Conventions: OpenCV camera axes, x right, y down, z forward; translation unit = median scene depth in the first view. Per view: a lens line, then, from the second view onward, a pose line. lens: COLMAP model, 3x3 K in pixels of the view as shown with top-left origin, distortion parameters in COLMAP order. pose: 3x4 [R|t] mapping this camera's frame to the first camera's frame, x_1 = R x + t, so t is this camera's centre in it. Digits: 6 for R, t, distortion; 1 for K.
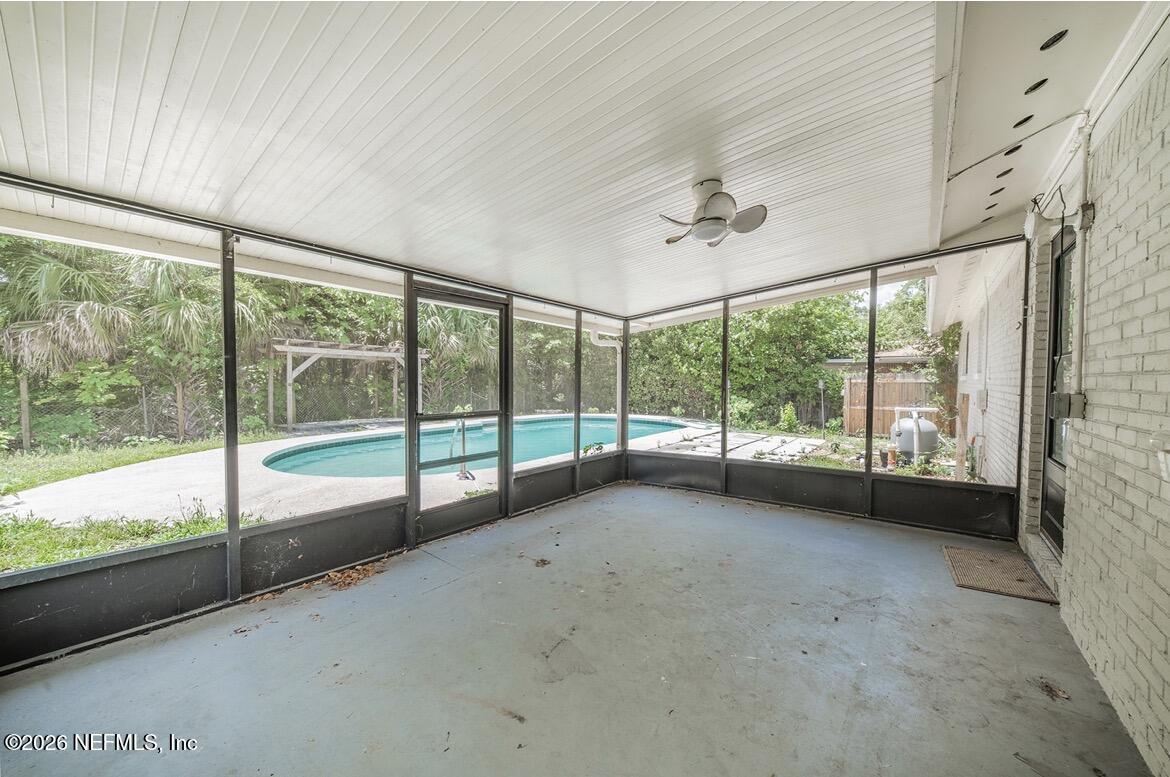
lens RADIAL K [[411.8, 0, 583.1], [0, 411.8, 398.5], [0, 0, 1]] dist [0.013838, -0.011069]
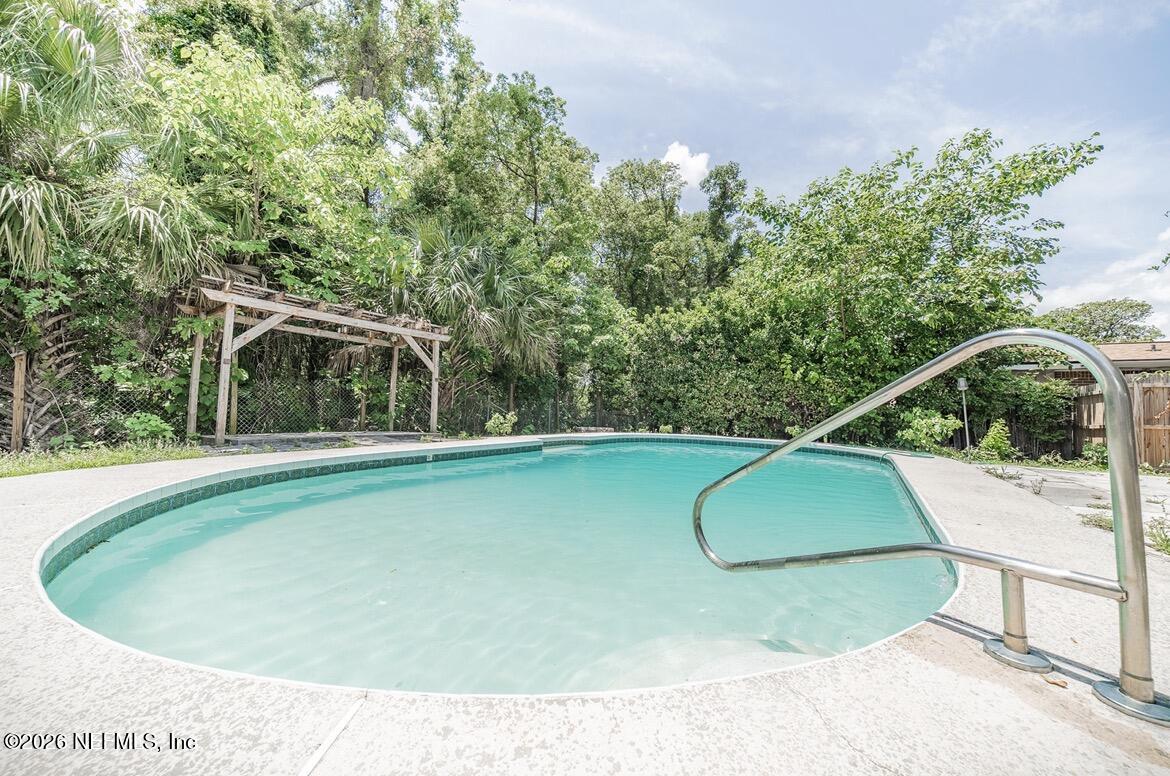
lens RADIAL K [[402.3, 0, 557.0], [0, 402.3, 389.1], [0, 0, 1]] dist [-0.000758, -0.000132]
pose [[0.998899, 0.027602, 0.037931, -0.224478], [-0.023804, 0.994984, -0.097162, 0.037674], [-0.040422, 0.096152, 0.994546, 0.355339]]
